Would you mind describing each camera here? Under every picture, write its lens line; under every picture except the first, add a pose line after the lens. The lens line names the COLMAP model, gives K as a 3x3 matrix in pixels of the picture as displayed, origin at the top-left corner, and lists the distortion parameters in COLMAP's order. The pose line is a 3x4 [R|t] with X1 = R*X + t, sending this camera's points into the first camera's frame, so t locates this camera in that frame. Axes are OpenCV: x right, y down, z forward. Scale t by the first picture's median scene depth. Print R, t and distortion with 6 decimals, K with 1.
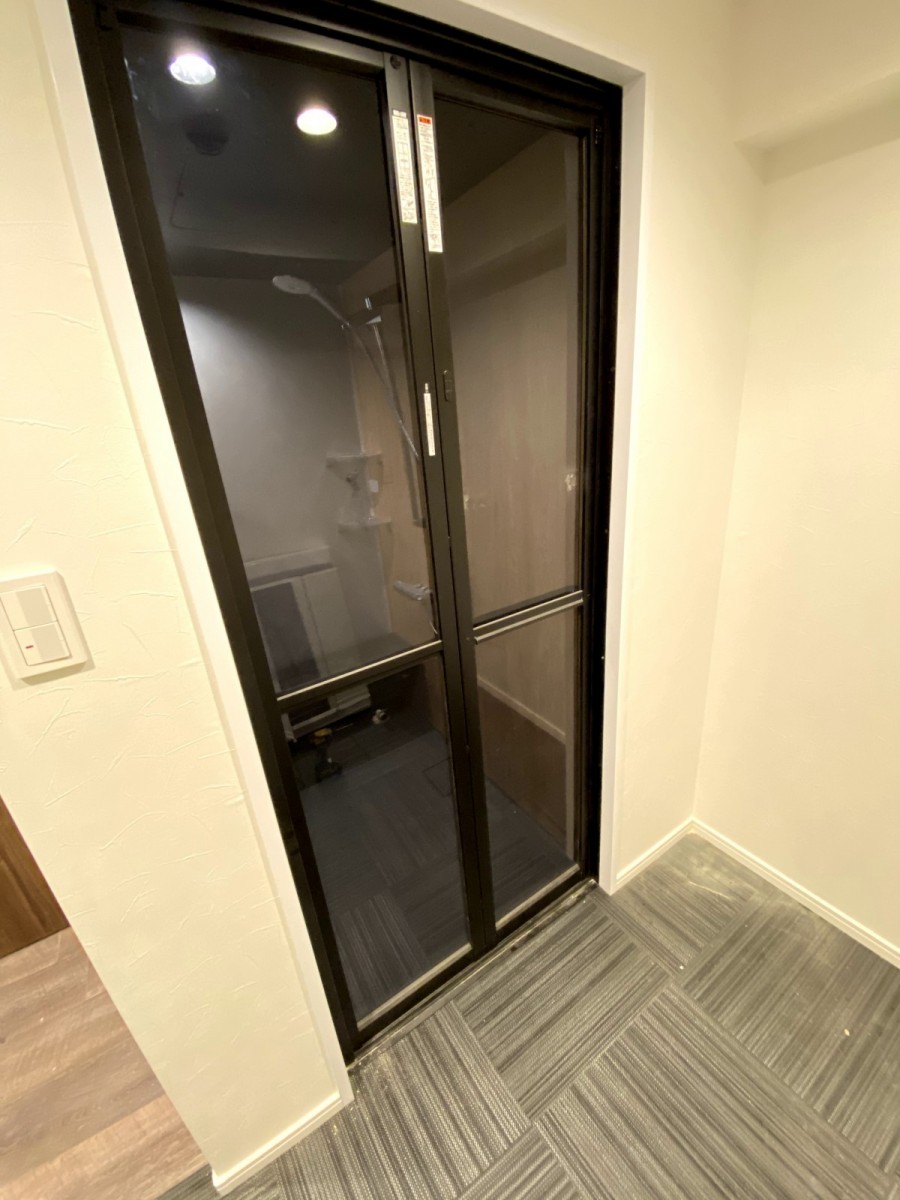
lens RADIAL K [[493.5, 0, 453.8], [0, 493.5, 603.8], [0, 0, 1]] dist [0.014281, -0.018282]
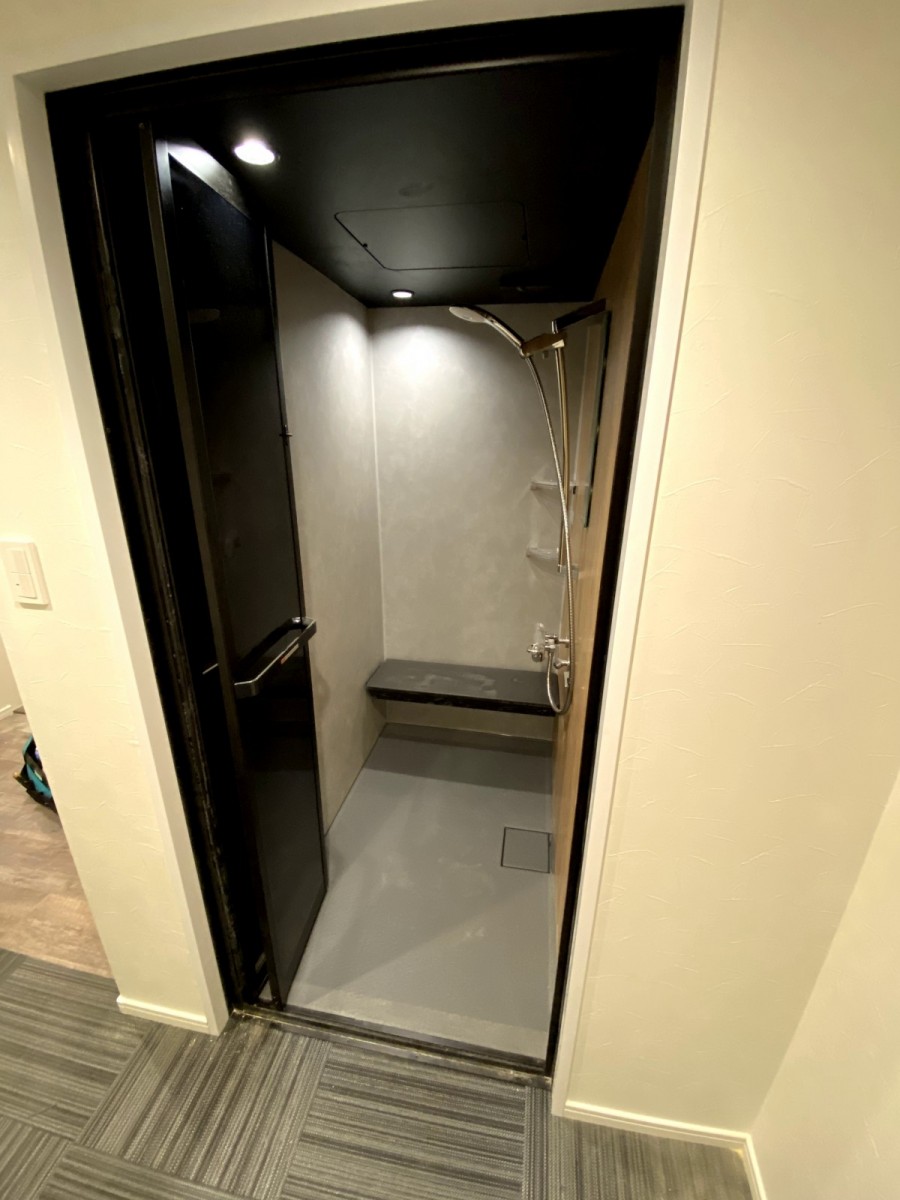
lens RADIAL K [[493.5, 0, 453.8], [0, 493.5, 603.8], [0, 0, 1]] dist [0.014281, -0.018282]
pose [[0.719248, 0.309893, -0.621811, 0.564492], [-0.311779, 0.943798, 0.109728, -0.228142], [0.620867, 0.114946, 0.775443, 0.319555]]
